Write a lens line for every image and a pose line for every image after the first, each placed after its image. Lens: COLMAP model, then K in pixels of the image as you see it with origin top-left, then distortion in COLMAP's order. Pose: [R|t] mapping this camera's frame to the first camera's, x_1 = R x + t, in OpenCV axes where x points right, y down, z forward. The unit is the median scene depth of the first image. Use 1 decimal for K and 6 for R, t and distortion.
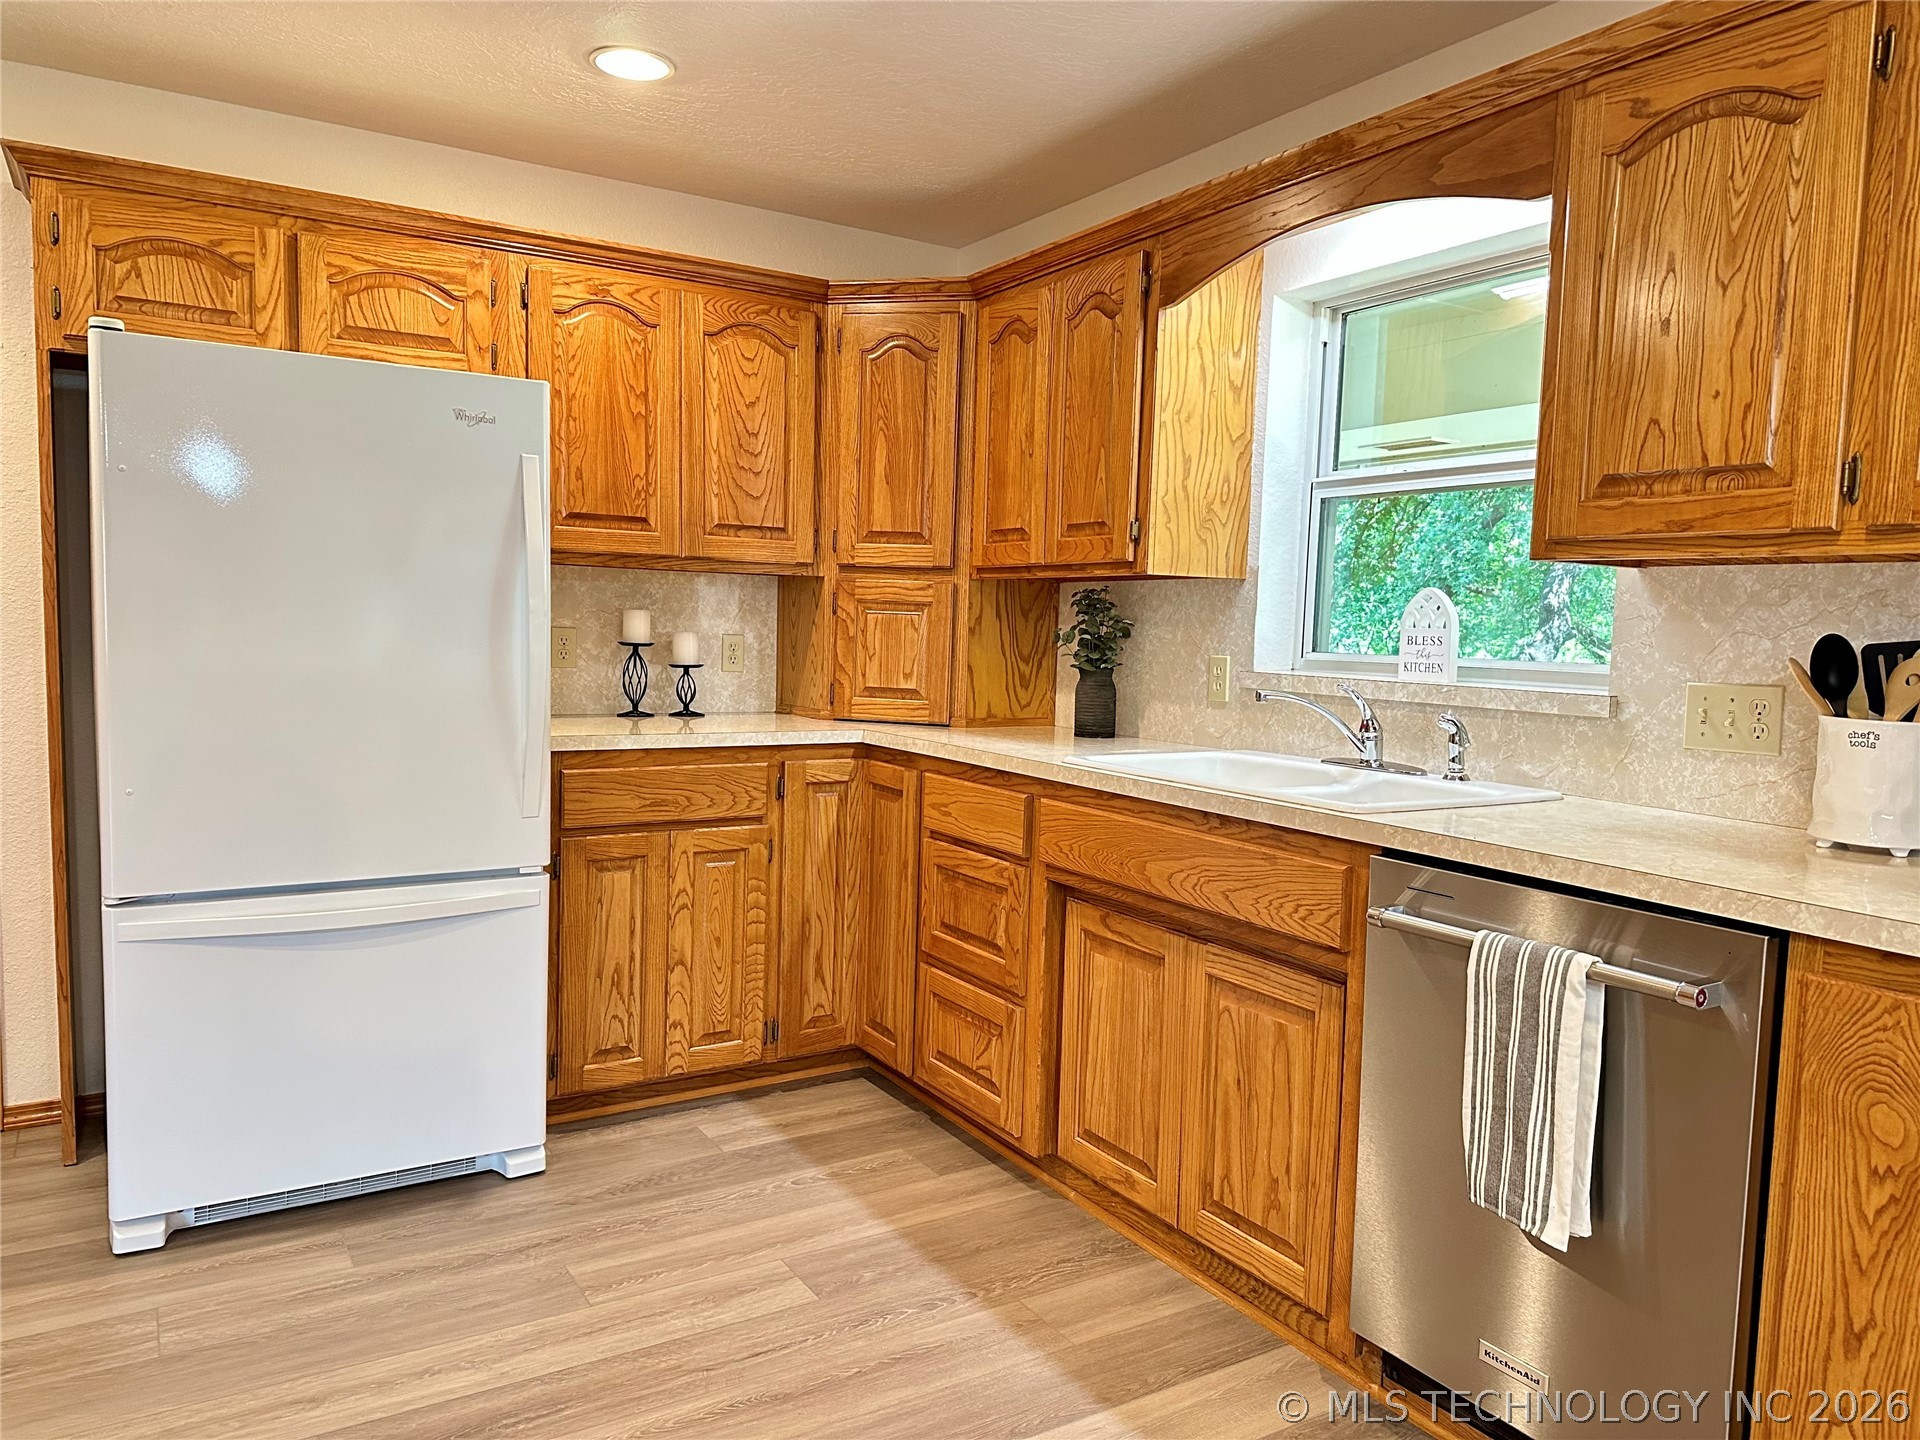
lens RADIAL K [[1346.0, 0, 950.1], [0, 1346.0, 723.0], [0, 0, 1]] dist [0.091171, -0.108862]
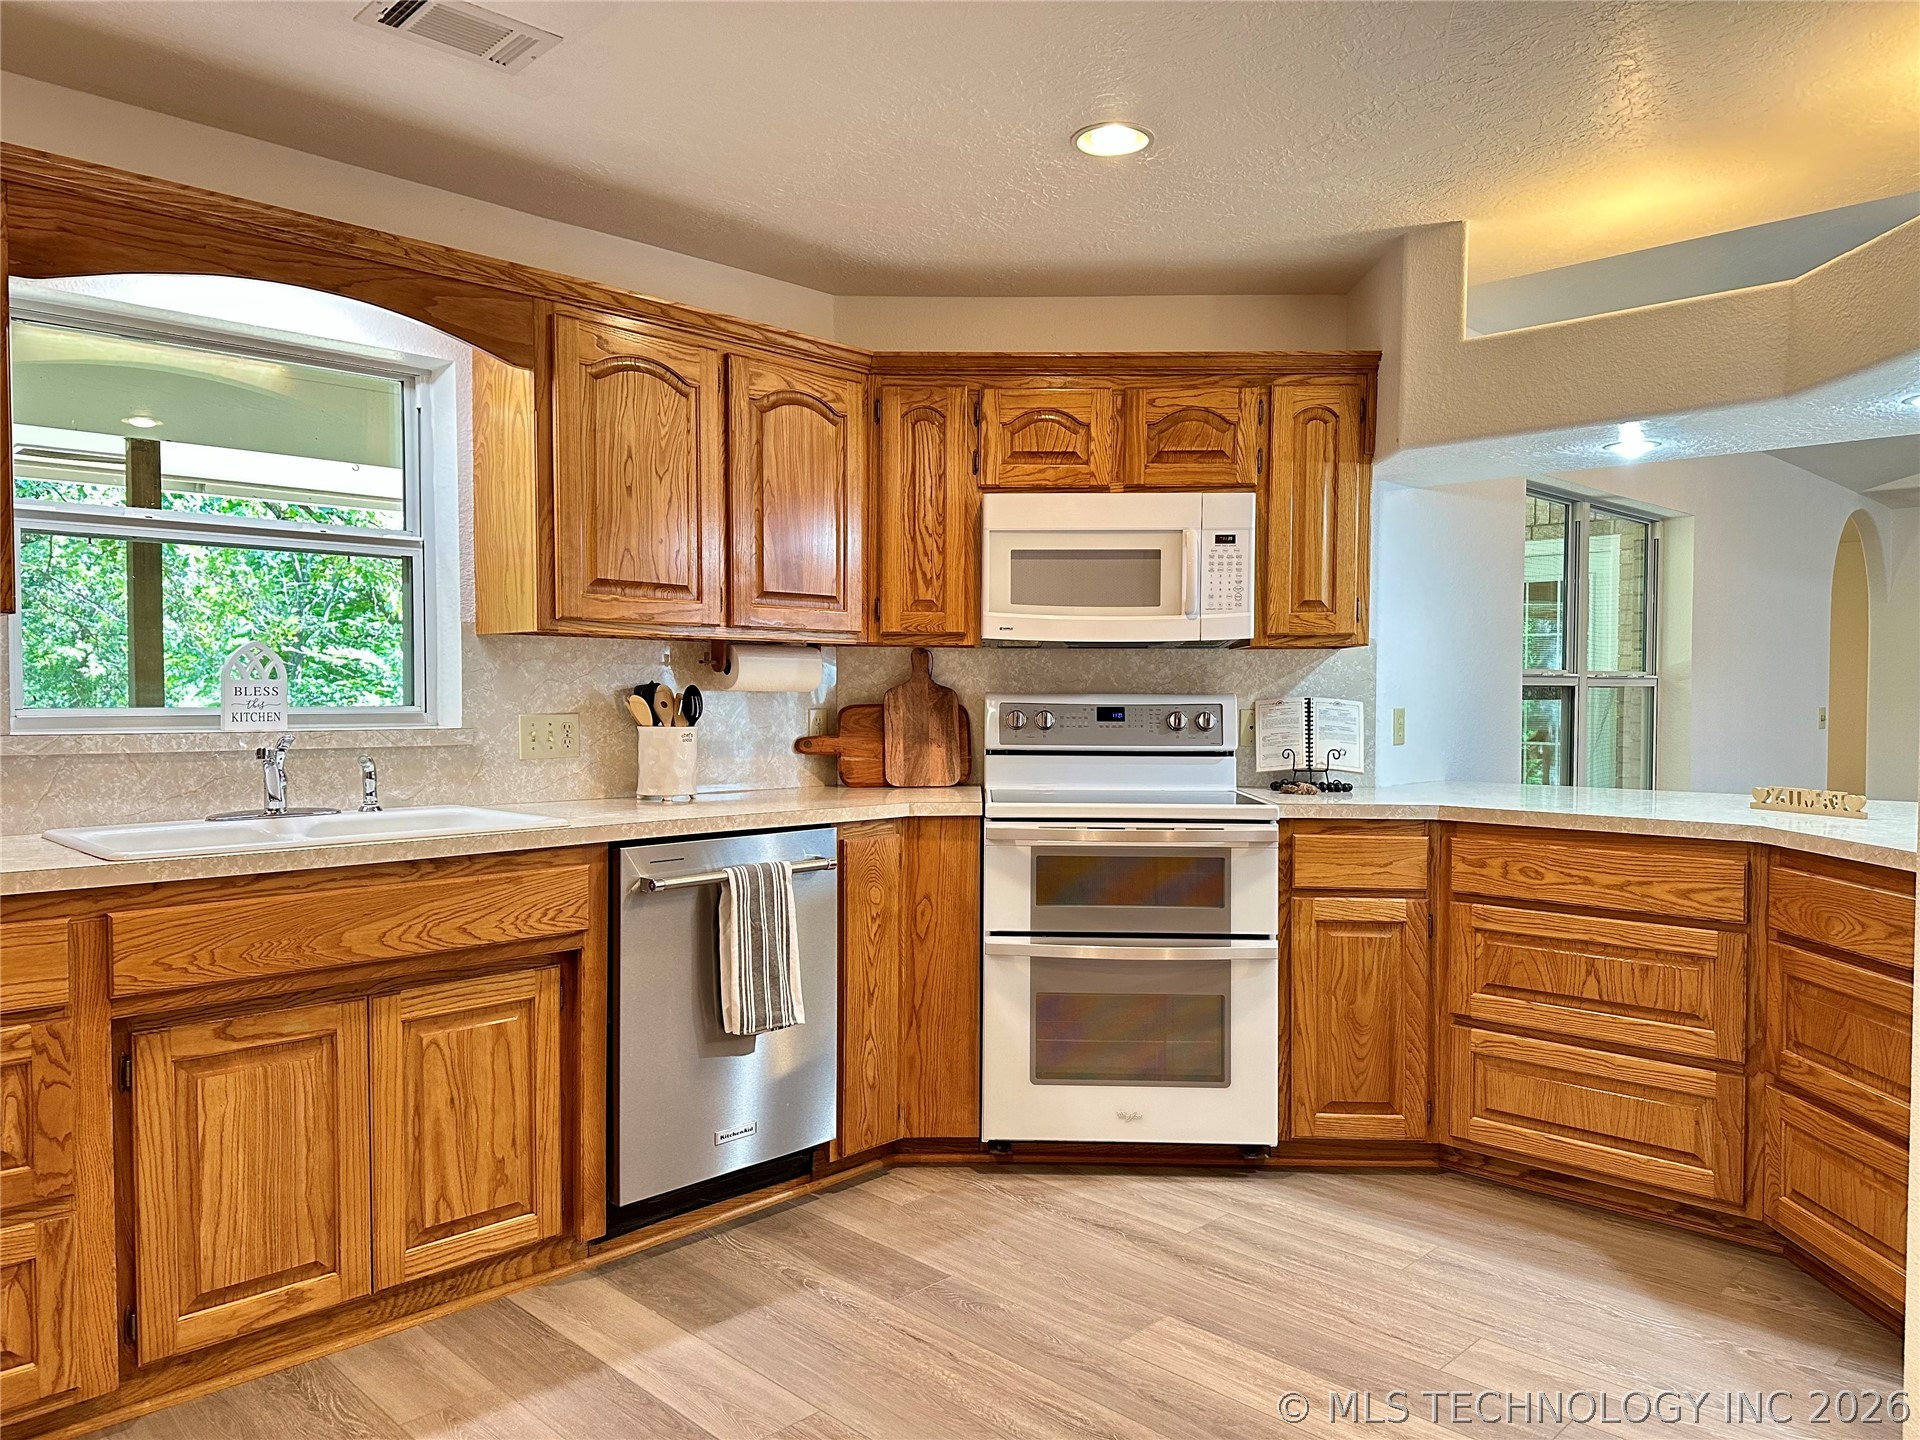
lens RADIAL K [[1346.0, 0, 965.5], [0, 1346.0, 725.6], [0, 0, 1]] dist [0.091171, -0.108862]
pose [[-0.245286, -0.053690, 0.967963, -0.753948], [0.064062, 0.995385, 0.071445, -0.069925], [-0.967332, 0.079534, -0.240714, 0.683183]]
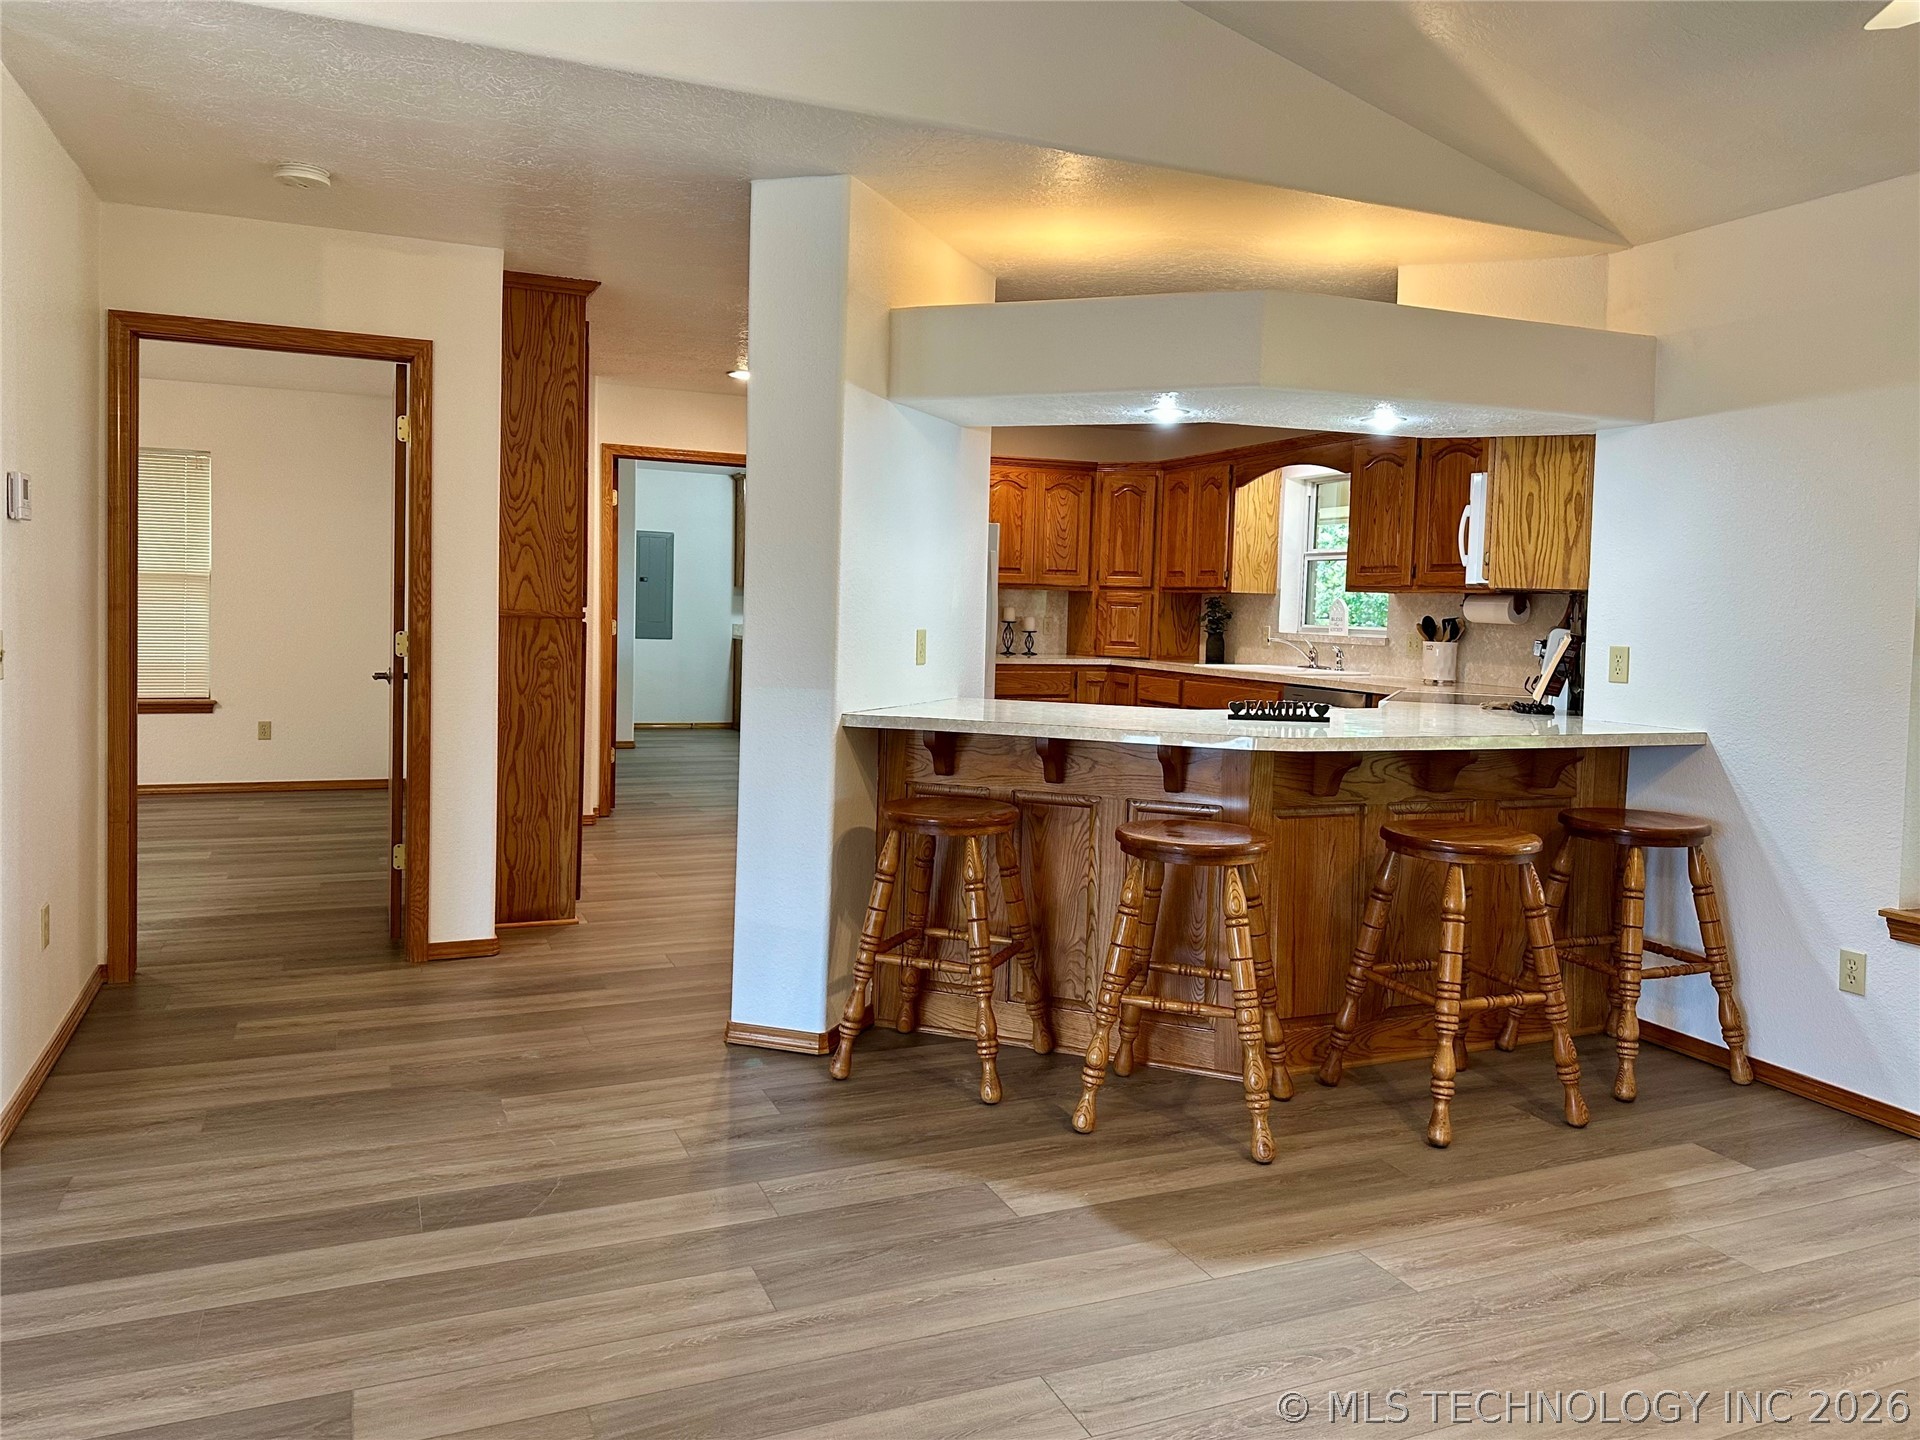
lens RADIAL K [[1346.0, 0, 955.5], [0, 1346.0, 677.1], [0, 0, 1]] dist [0.091171, -0.108862]
pose [[0.989966, 0.008773, -0.141034, -0.003810], [-0.012463, 0.999602, -0.025303, 0.116540], [0.140756, 0.026807, 0.989681, -1.559649]]
